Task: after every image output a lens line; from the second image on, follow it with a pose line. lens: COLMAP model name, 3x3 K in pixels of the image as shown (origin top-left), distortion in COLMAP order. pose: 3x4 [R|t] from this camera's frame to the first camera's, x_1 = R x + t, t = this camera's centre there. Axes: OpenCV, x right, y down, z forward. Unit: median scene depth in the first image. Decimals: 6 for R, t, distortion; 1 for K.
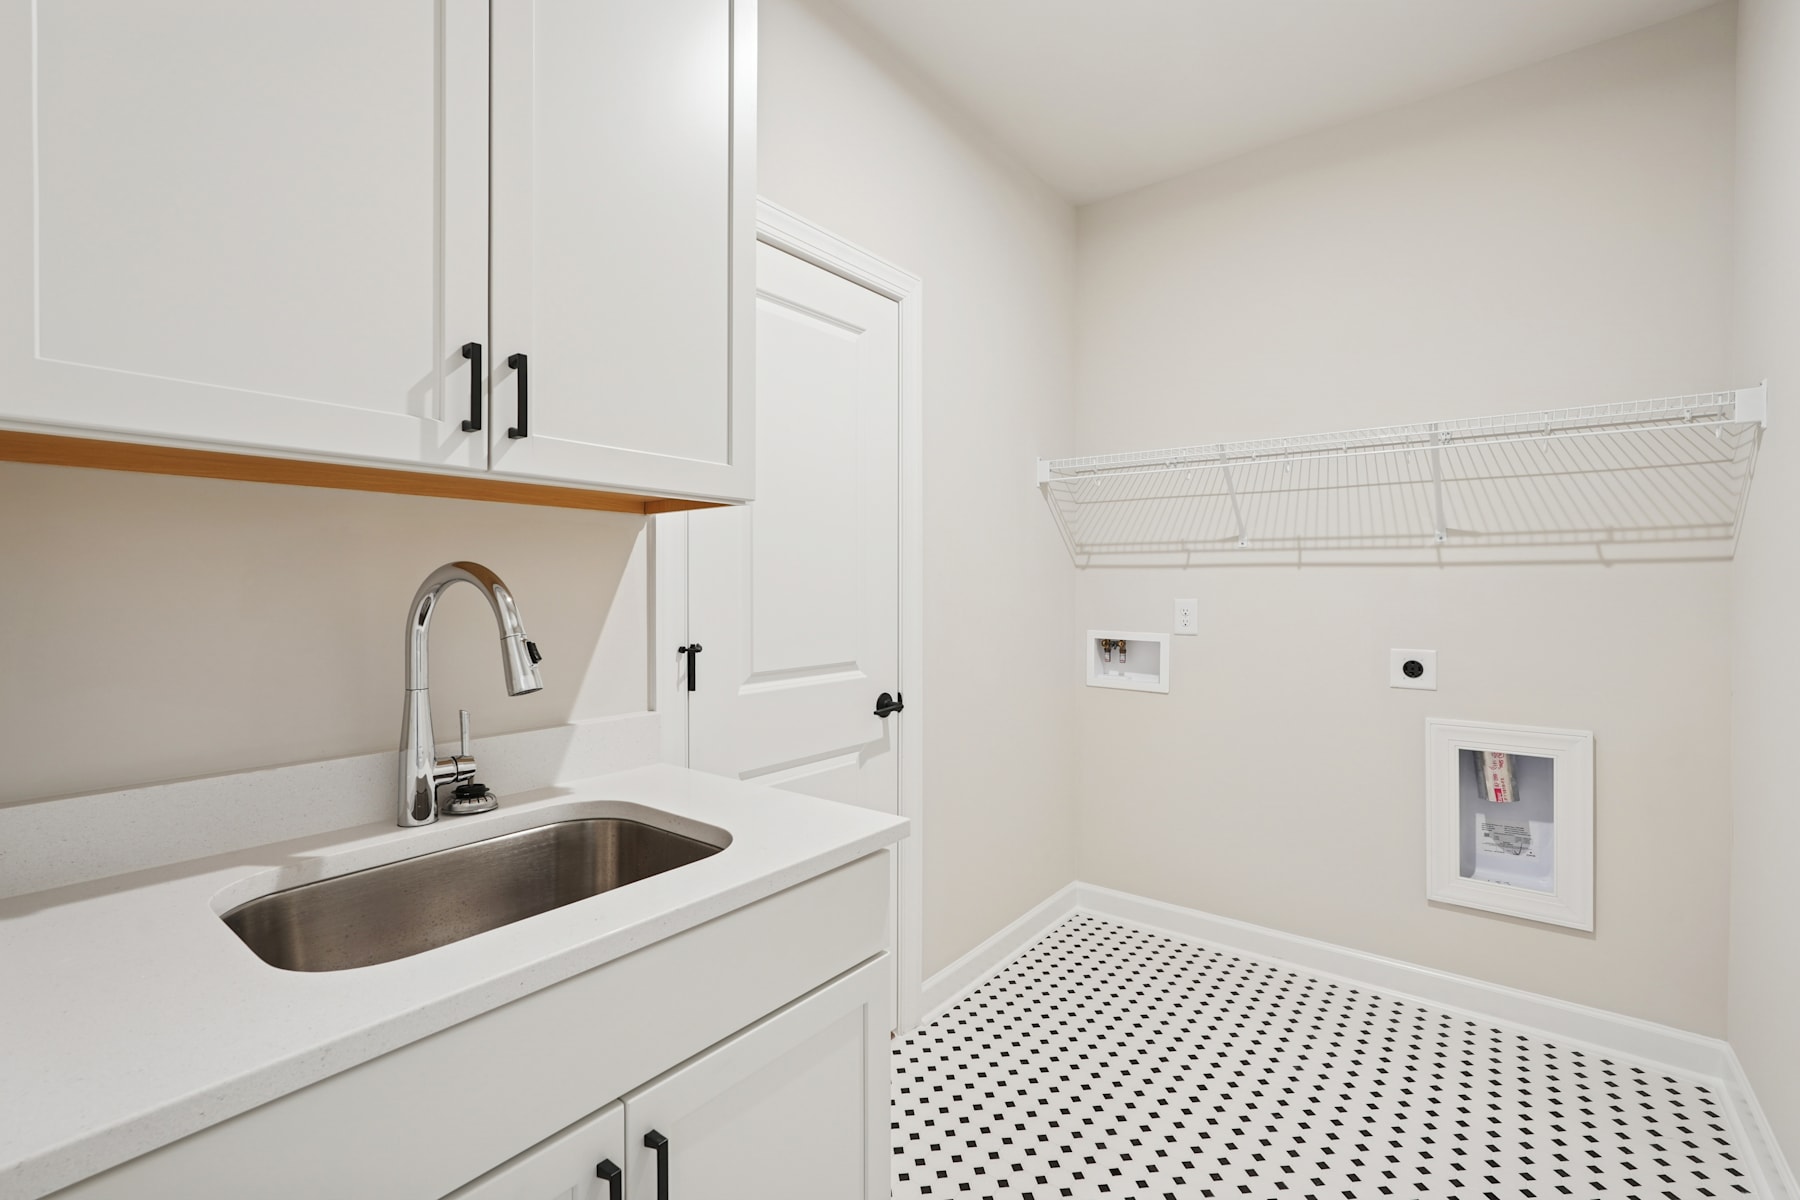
lens RADIAL K [[787.2, 0, 896.3], [0, 787.2, 592.4], [0, 0, 1]] dist [0.002968, 0.001578]
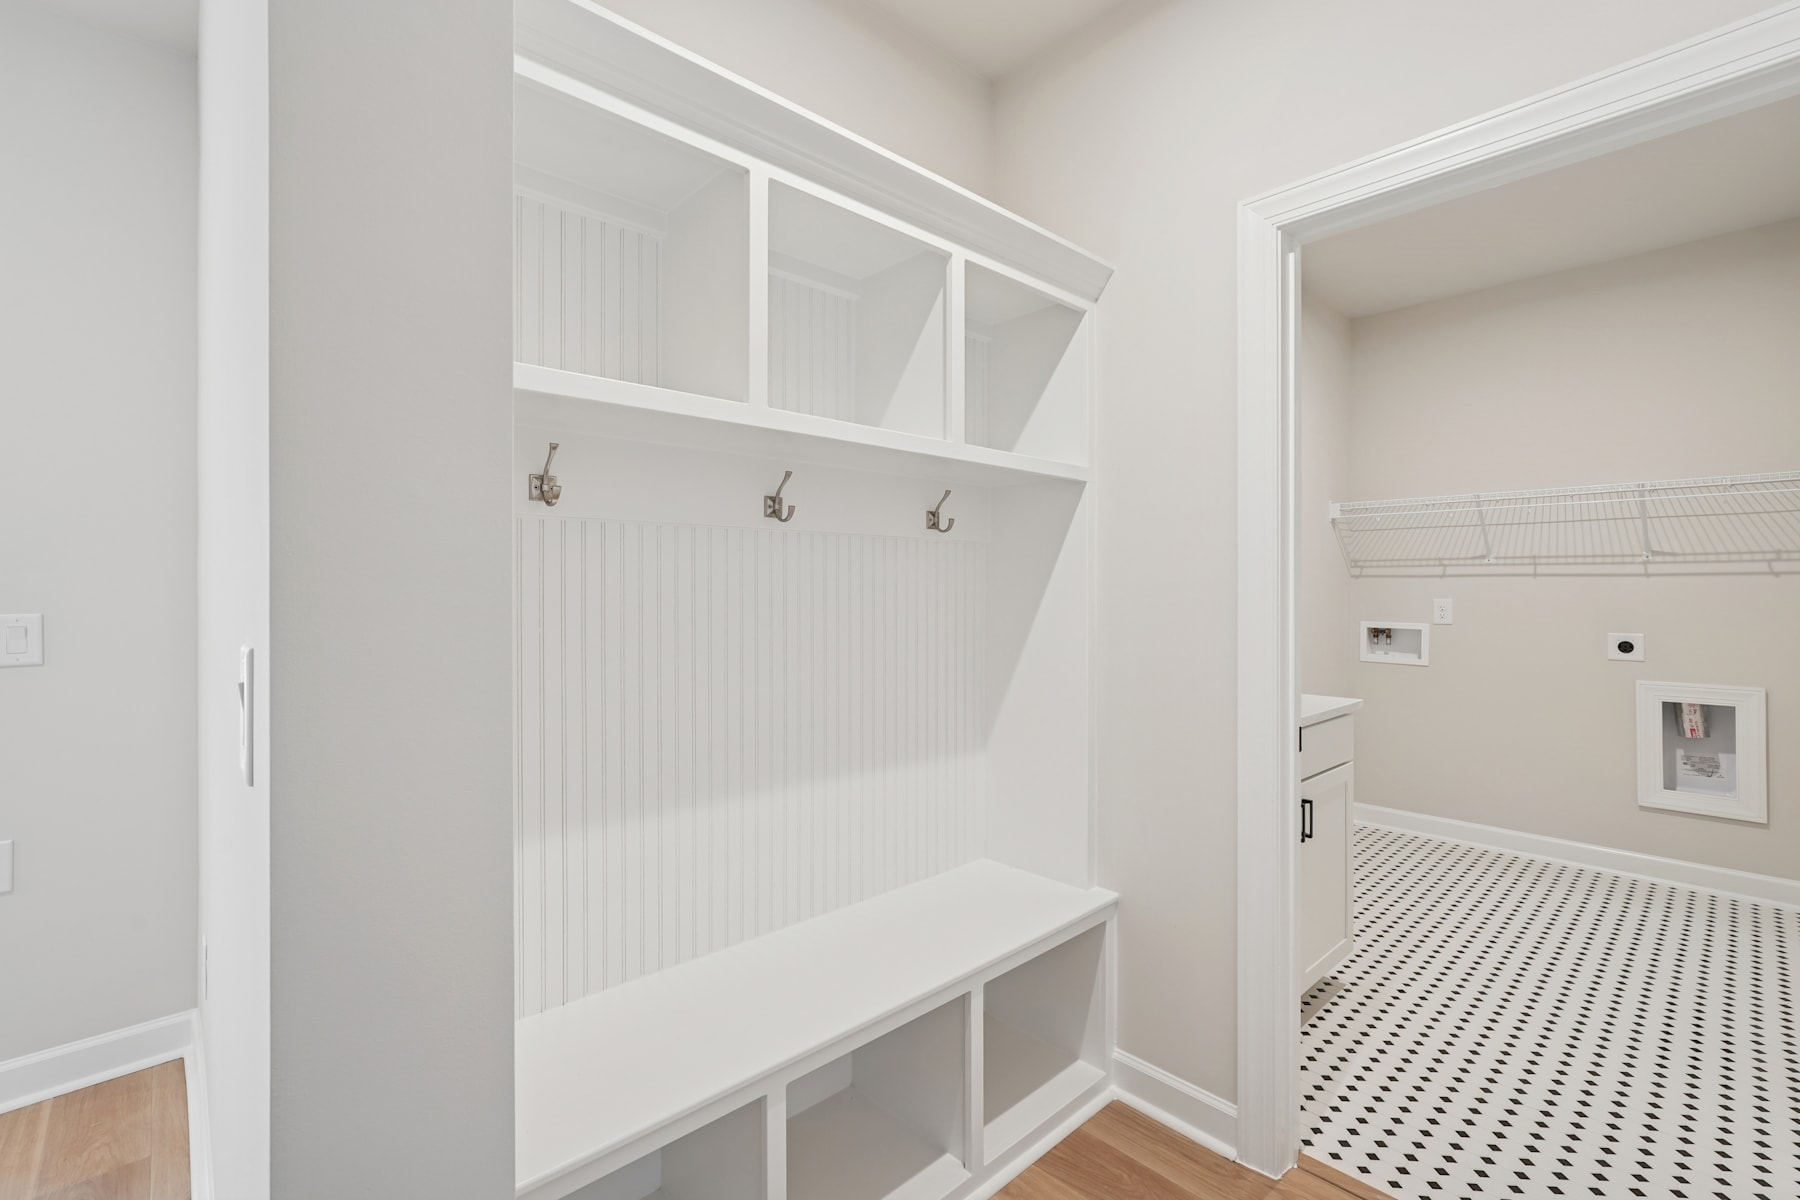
lens RADIAL K [[787.2, 0, 899.1], [0, 787.2, 591.0], [0, 0, 1]] dist [0.002968, 0.001578]
pose [[0.987817, 0.000372, -0.155620, -0.445010], [-0.001679, 0.999964, -0.008264, 0.008282], [0.155611, 0.008424, 0.987782, -0.652978]]
